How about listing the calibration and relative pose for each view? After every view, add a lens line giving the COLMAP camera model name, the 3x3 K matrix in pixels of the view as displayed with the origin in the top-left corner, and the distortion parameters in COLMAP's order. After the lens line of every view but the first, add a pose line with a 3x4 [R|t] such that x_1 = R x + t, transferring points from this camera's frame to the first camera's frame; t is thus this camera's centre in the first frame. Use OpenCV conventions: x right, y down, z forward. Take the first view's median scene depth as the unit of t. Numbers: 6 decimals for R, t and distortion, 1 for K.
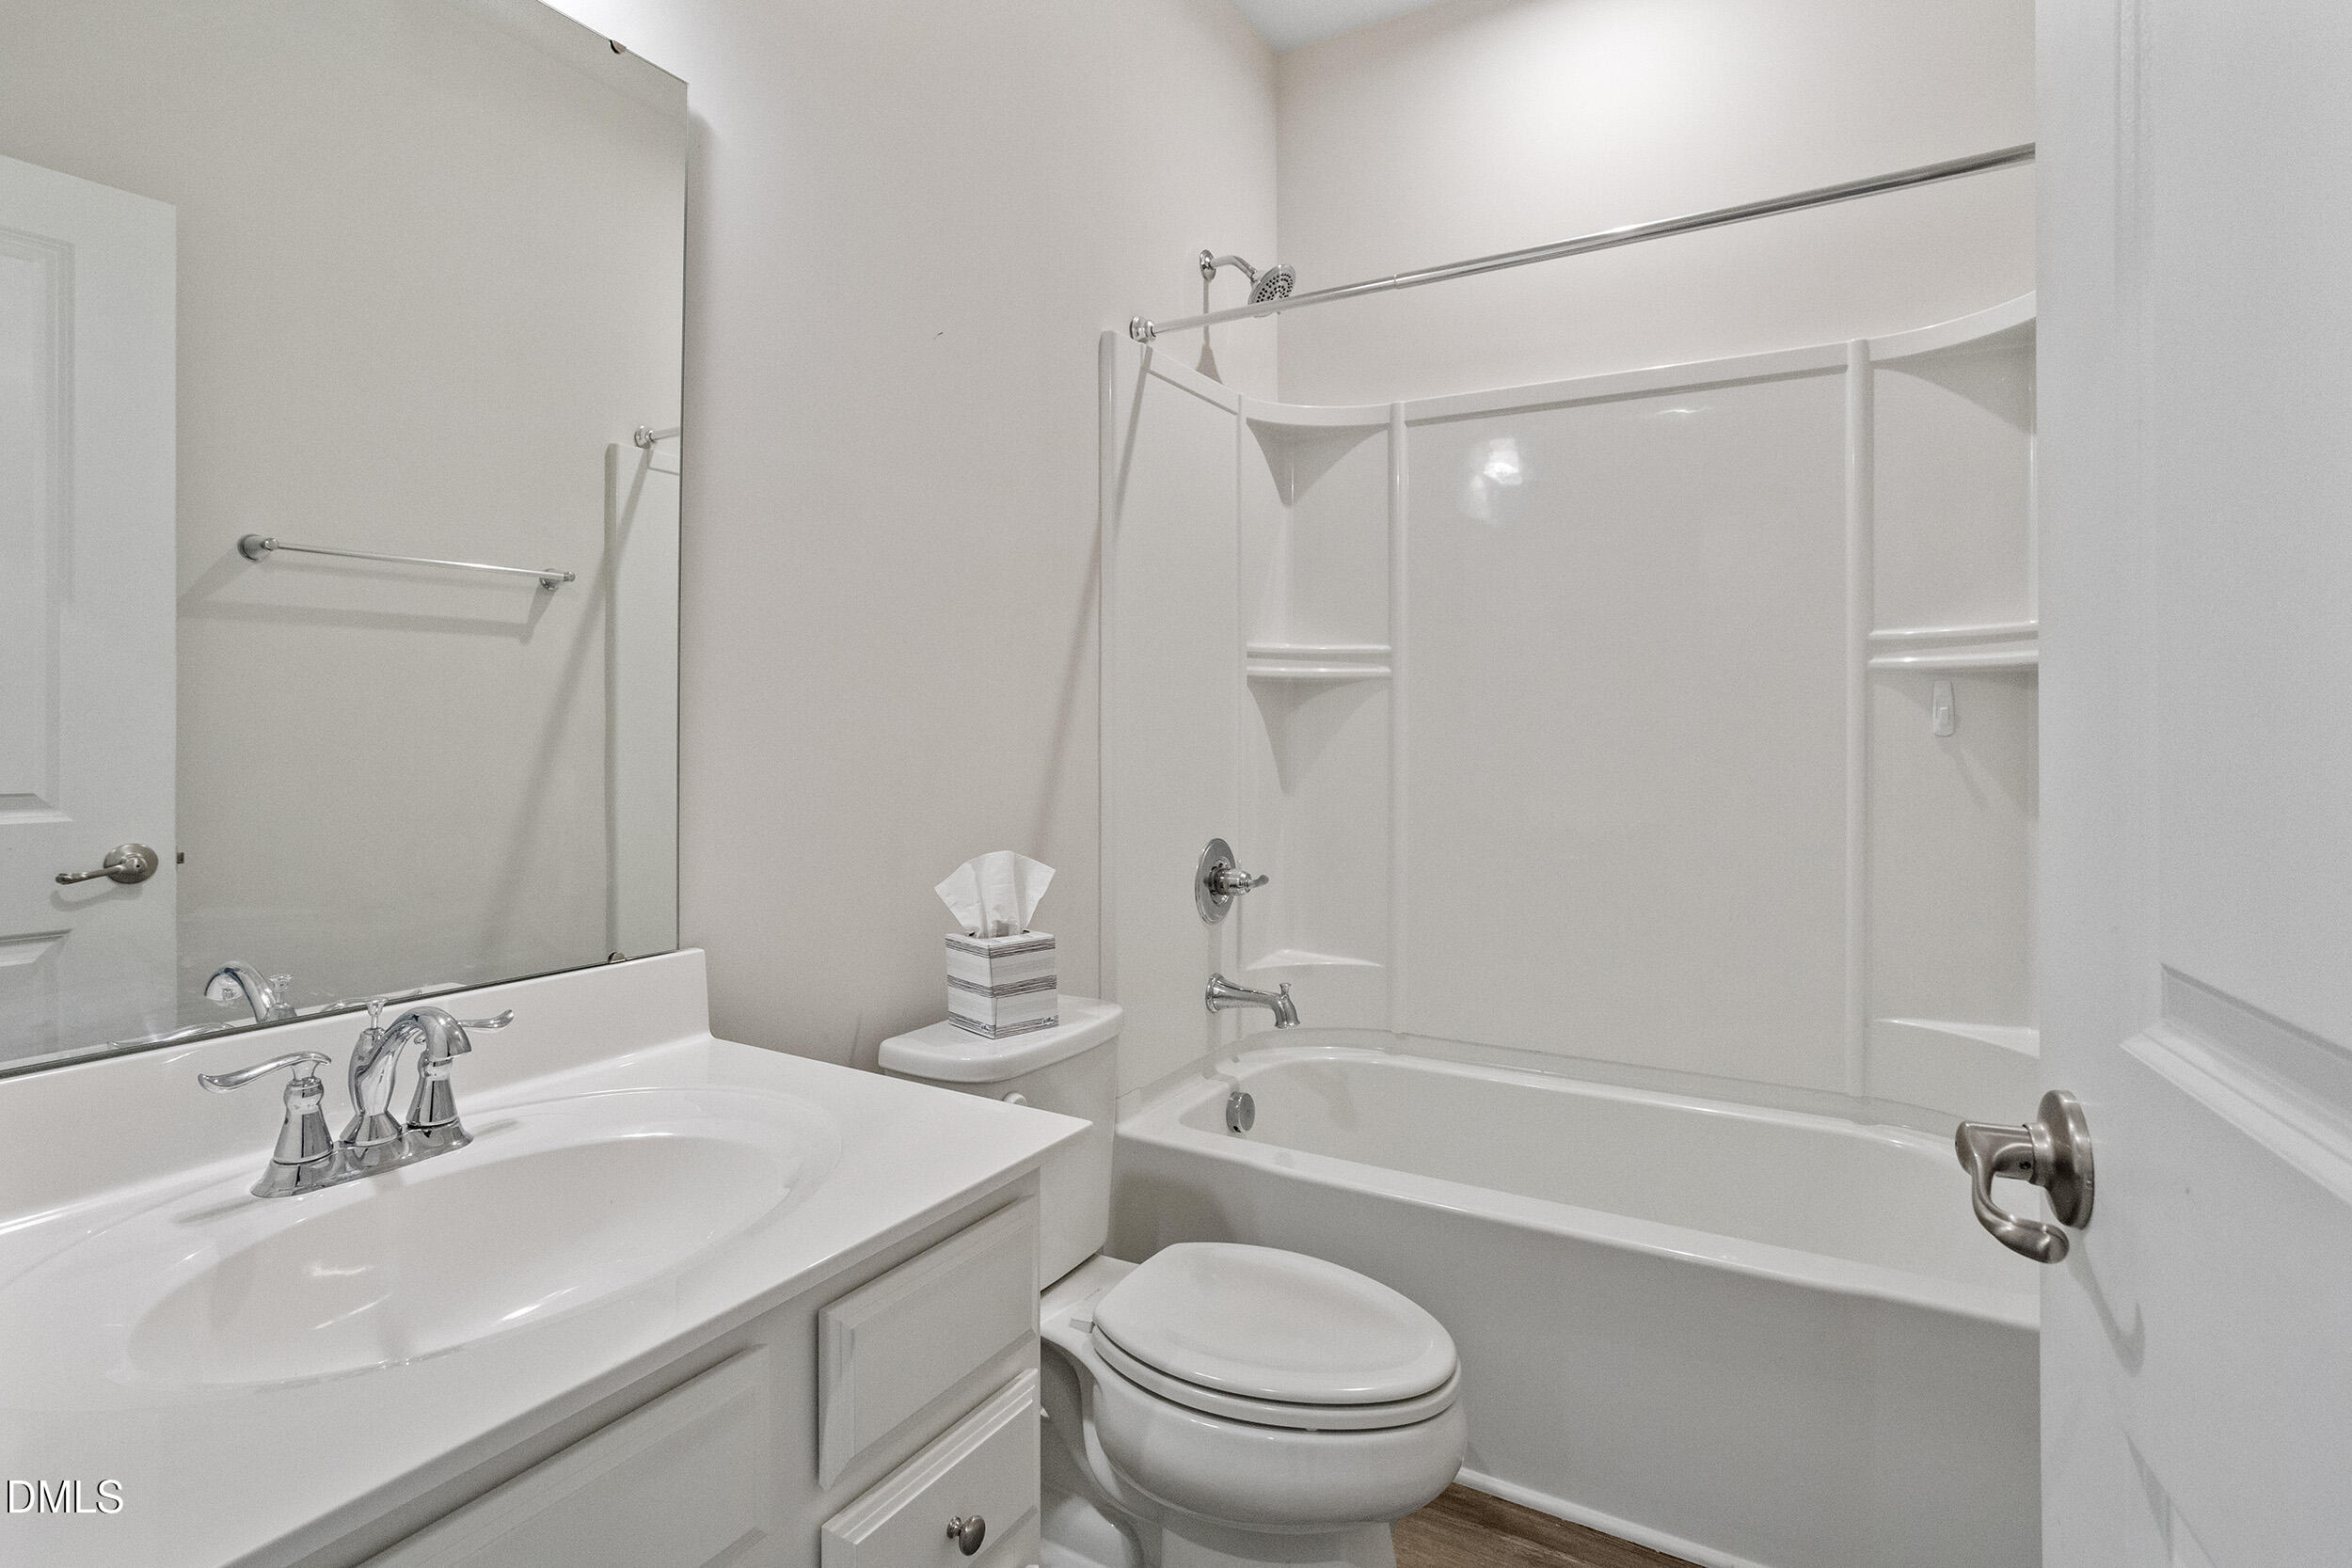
lens RADIAL K [[1148.4, 0, 1162.4], [0, 1148.4, 716.0], [0, 0, 1]] dist [-0.000659, -0.000099]
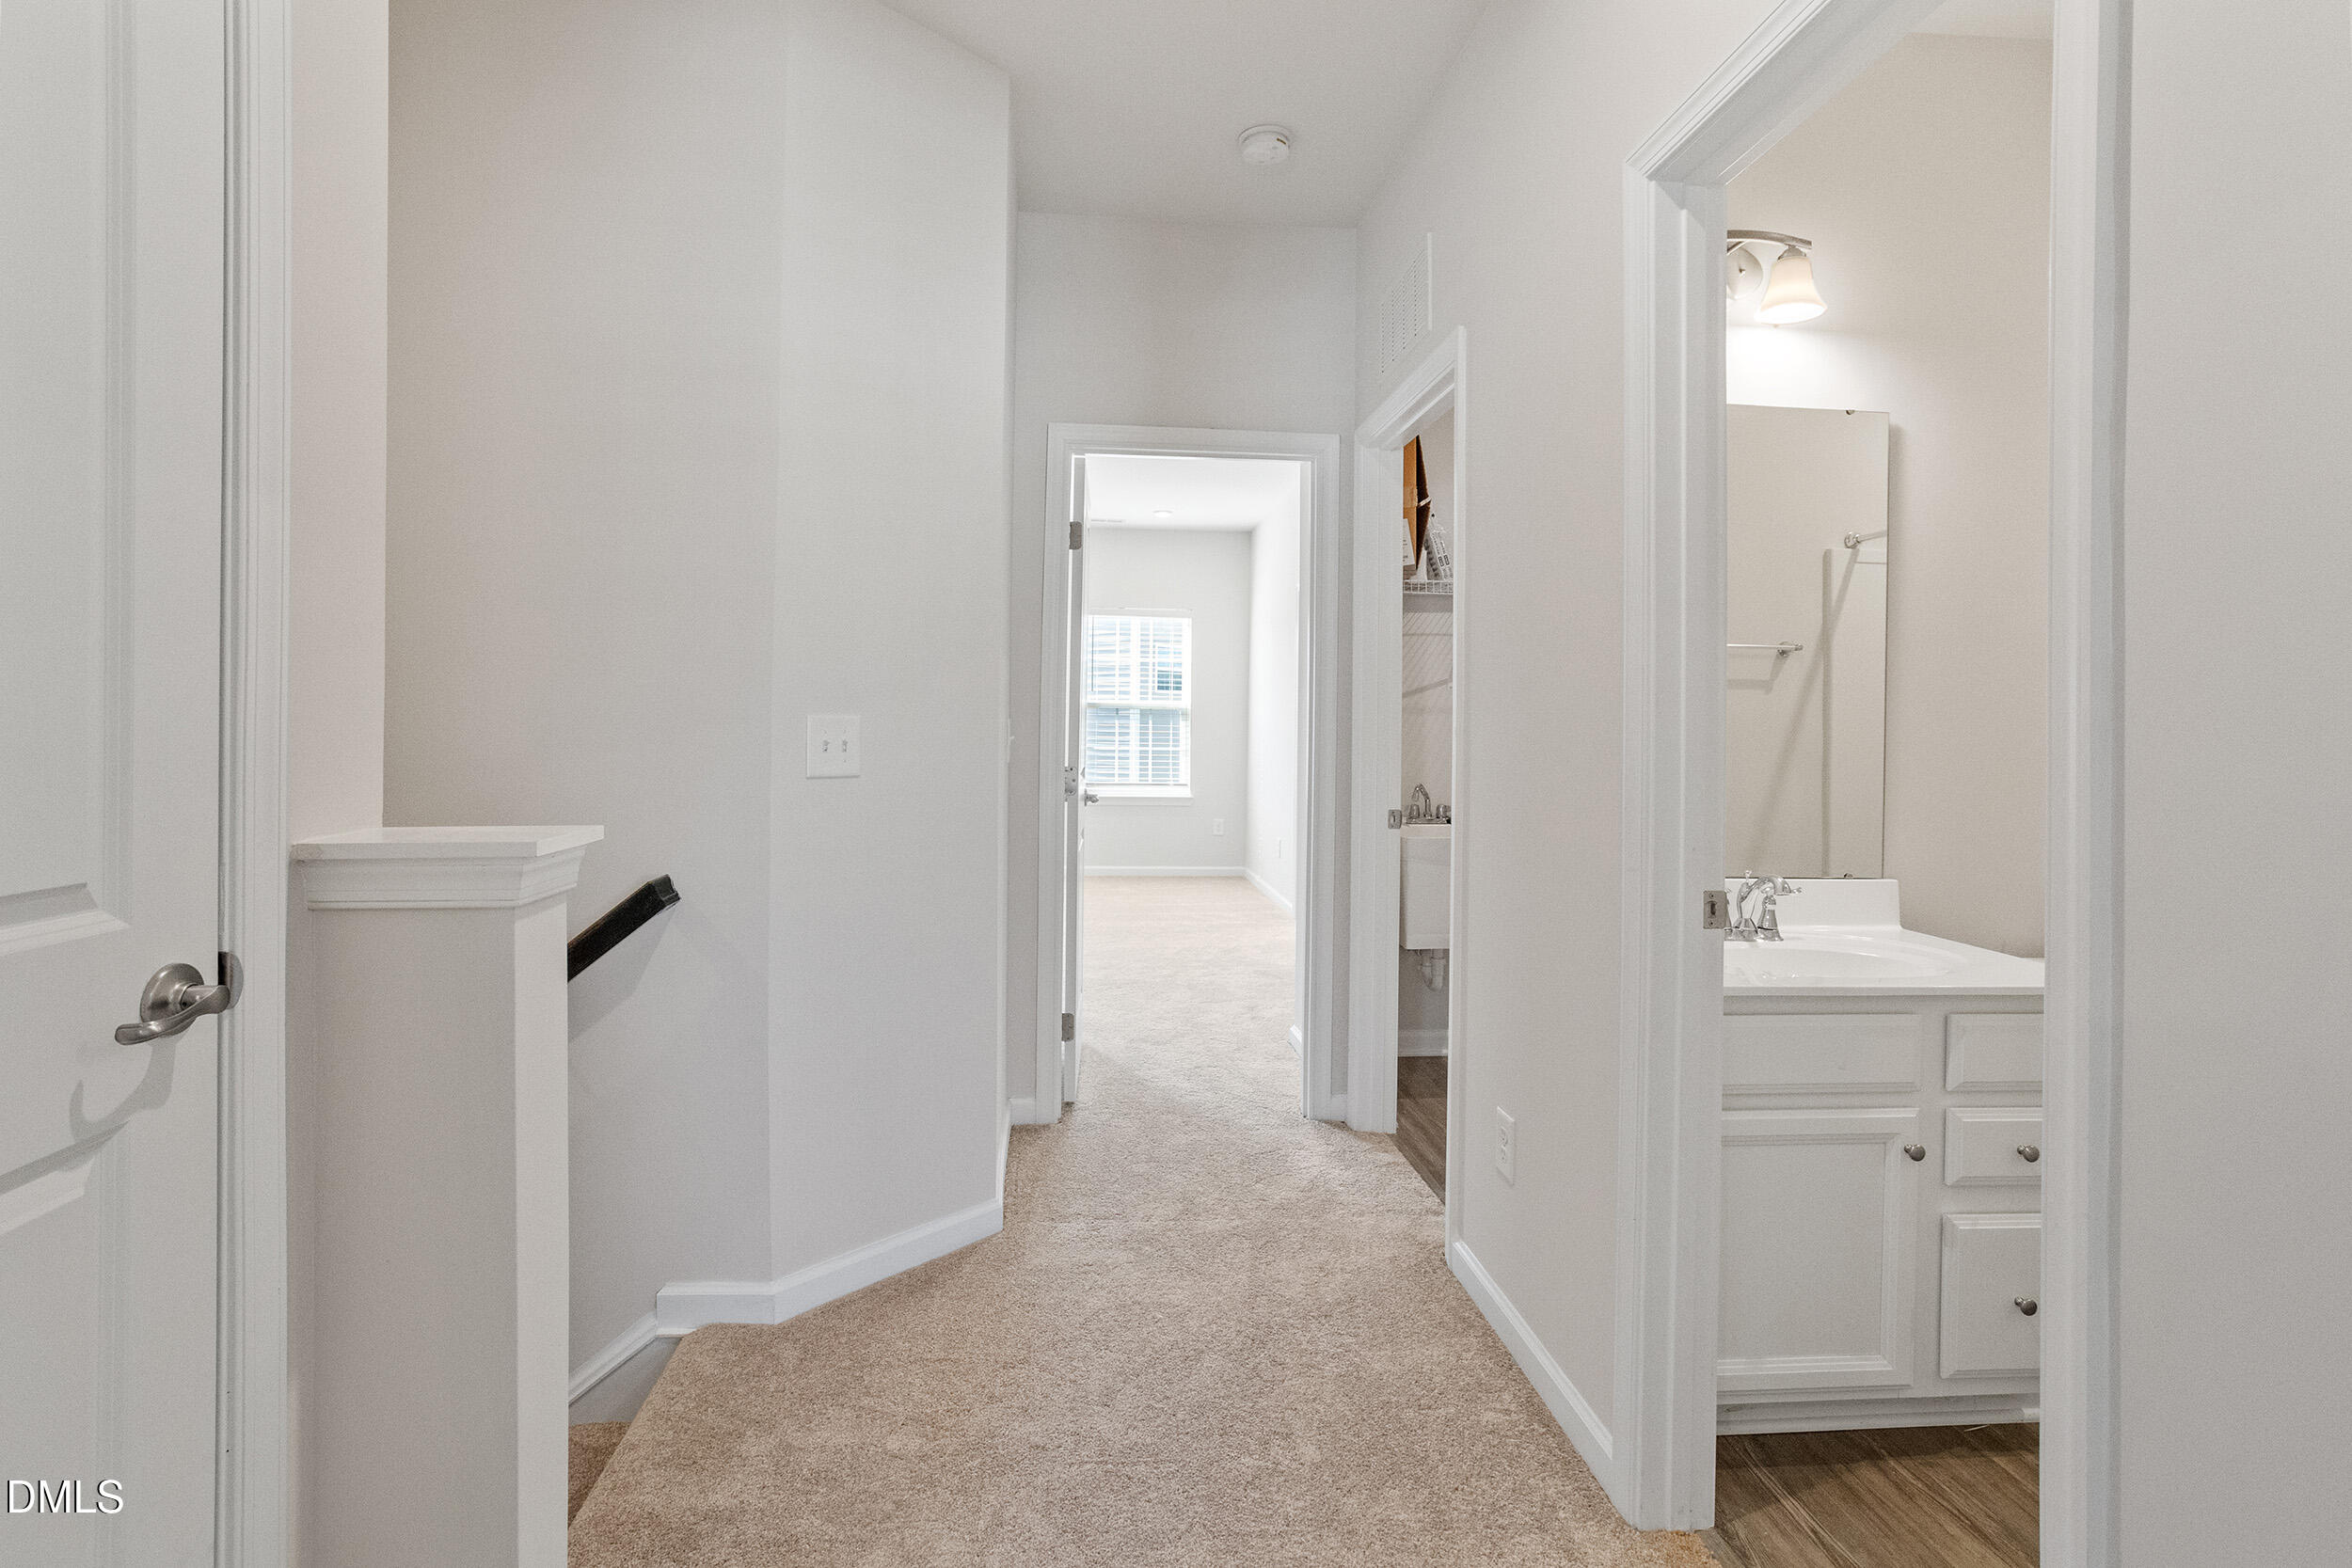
lens RADIAL K [[1150.2, 0, 1162.5], [0, 1150.2, 749.2], [0, 0, 1]] dist [-0.040386, 0.026688]
pose [[0.575755, 0.009562, -0.817566, 0.529543], [0.005337, 0.999866, 0.015452, -0.048475], [0.817605, -0.013260, 0.575627, -1.297757]]
